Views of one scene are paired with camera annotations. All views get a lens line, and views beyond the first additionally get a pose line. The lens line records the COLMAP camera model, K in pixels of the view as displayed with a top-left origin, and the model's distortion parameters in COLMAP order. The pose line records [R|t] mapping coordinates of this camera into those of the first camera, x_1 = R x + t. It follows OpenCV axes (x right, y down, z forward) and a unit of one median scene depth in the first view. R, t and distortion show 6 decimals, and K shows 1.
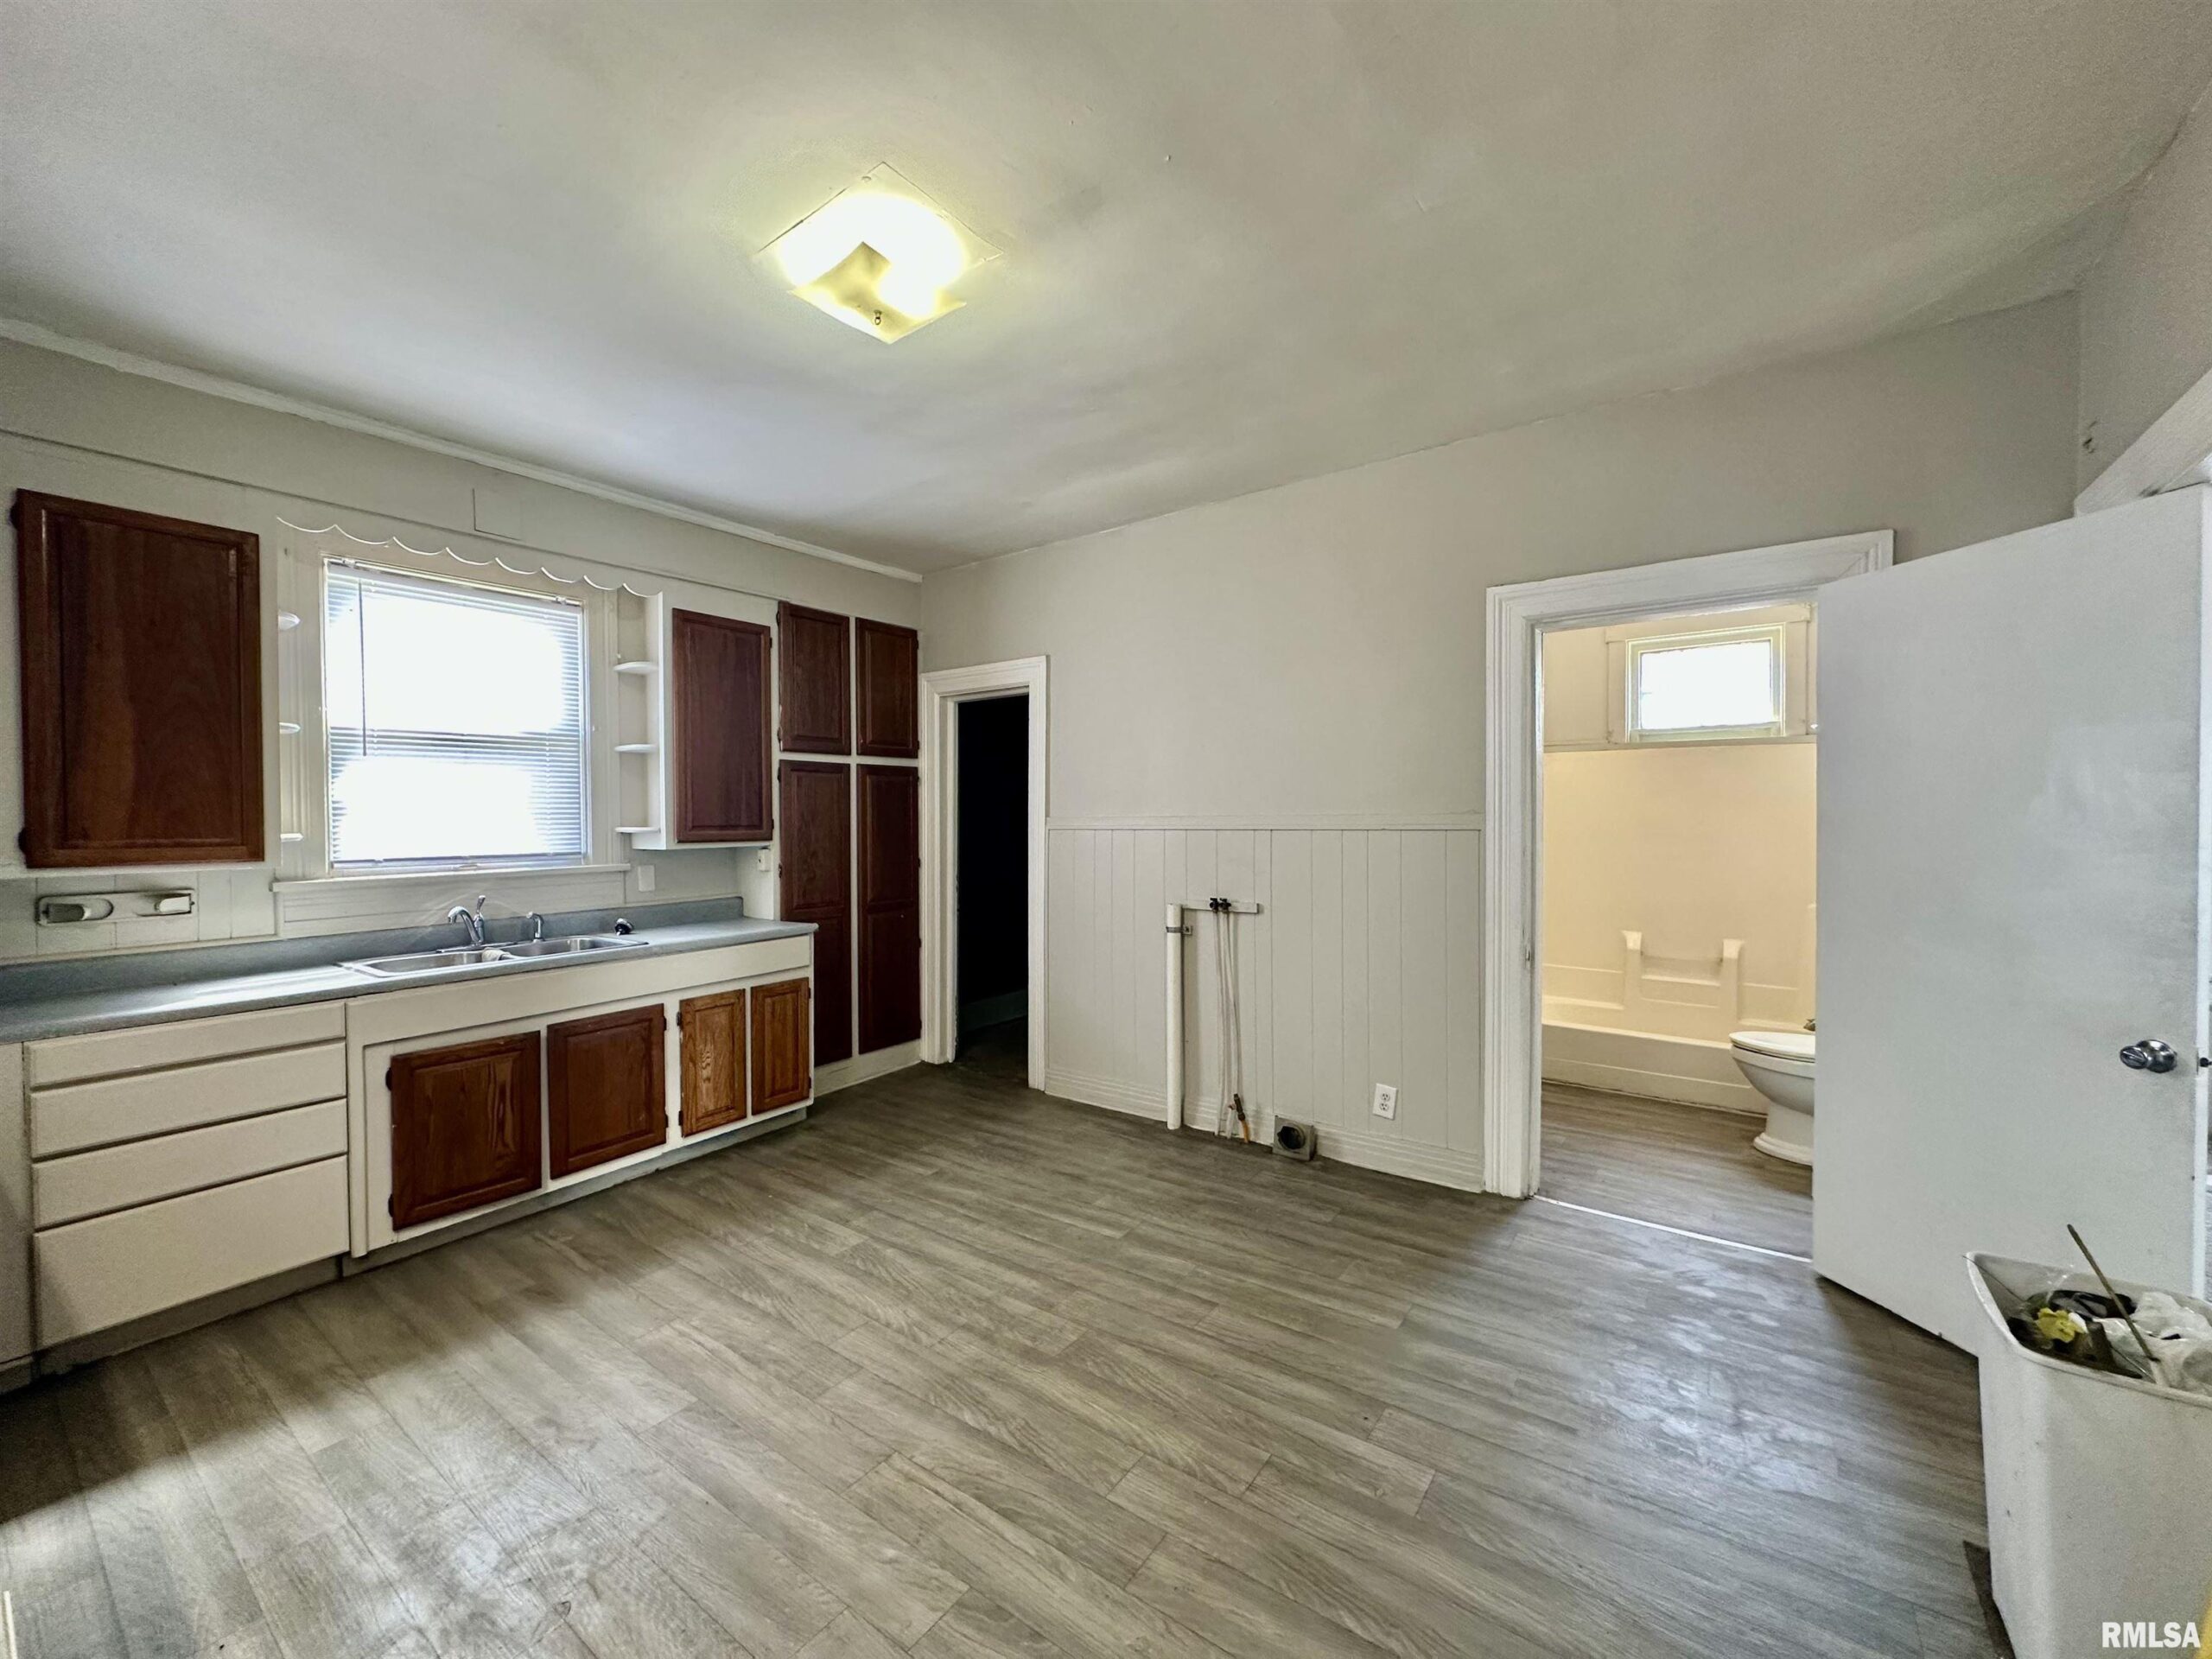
lens RADIAL K [[882.9, 0, 1105.7], [0, 882.9, 829.0], [0, 0, 1]] dist [-0.001342, 0.000483]
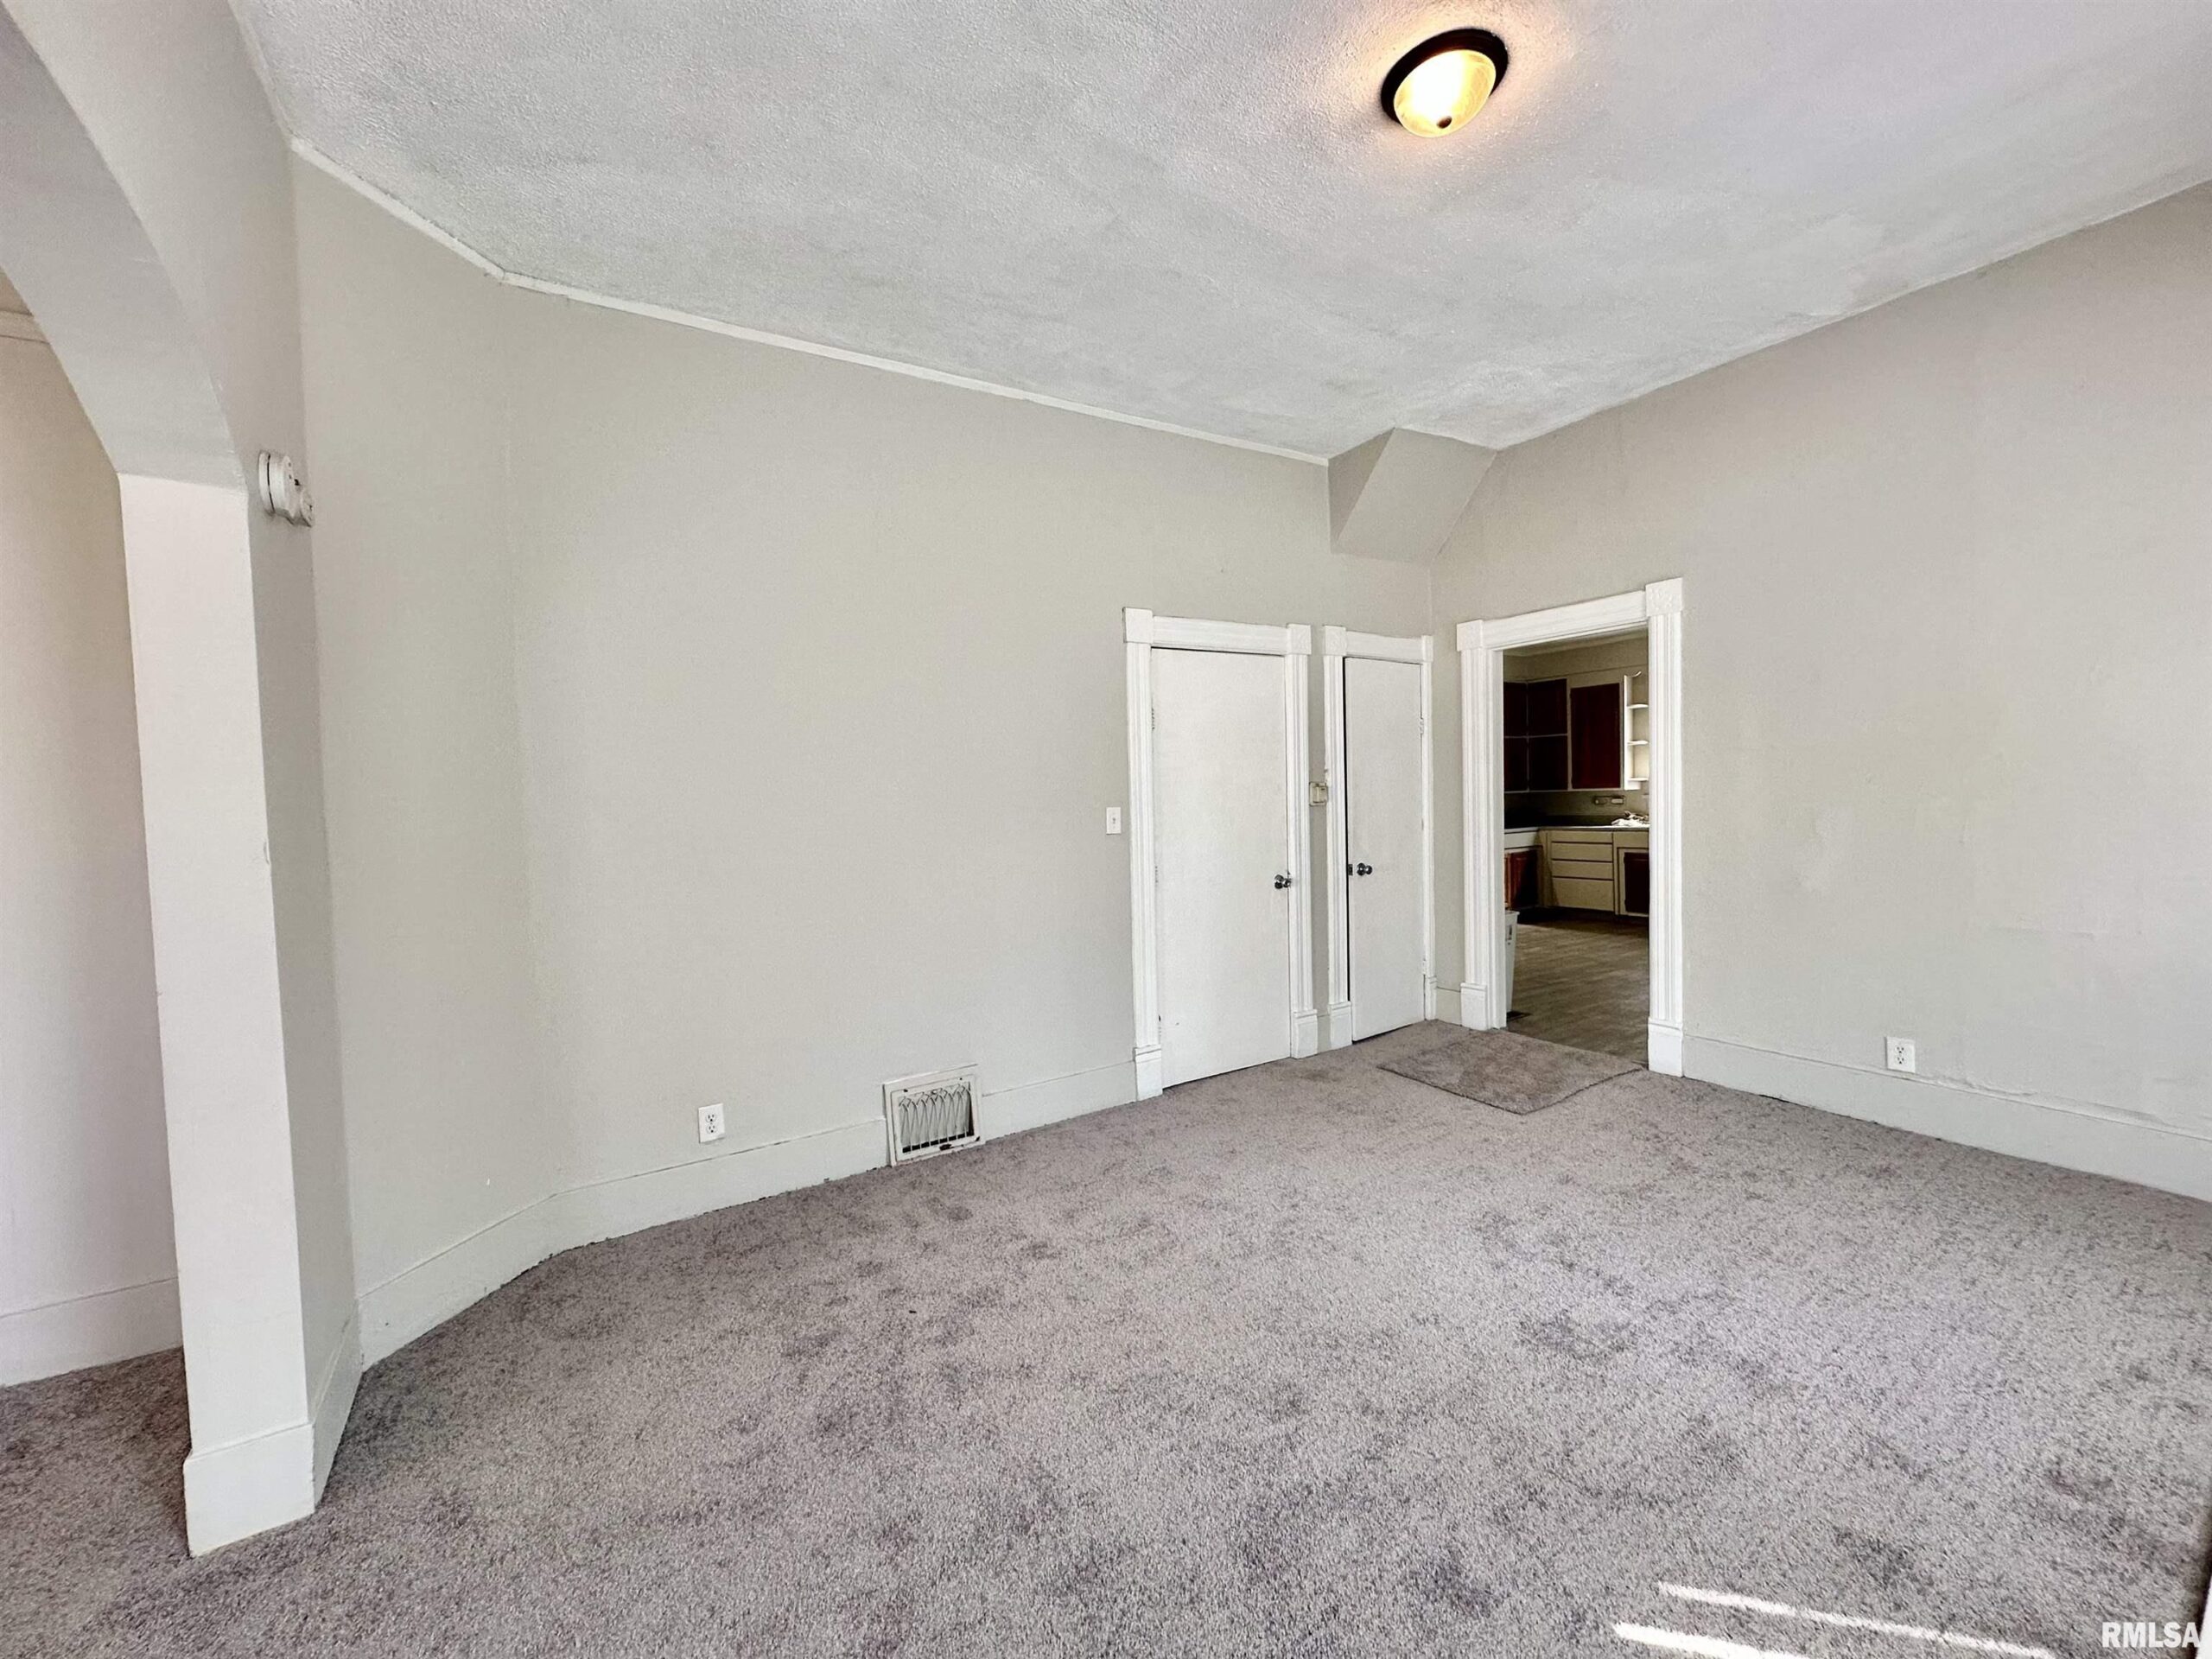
lens RADIAL K [[882.9, 0, 1091.4], [0, 882.9, 831.8], [0, 0, 1]] dist [-0.001342, 0.000483]
pose [[-0.377271, 0.064593, -0.923848, 2.357371], [0.026077, 0.997910, 0.059122, -0.035991], [0.925736, -0.001787, -0.378167, 0.394860]]
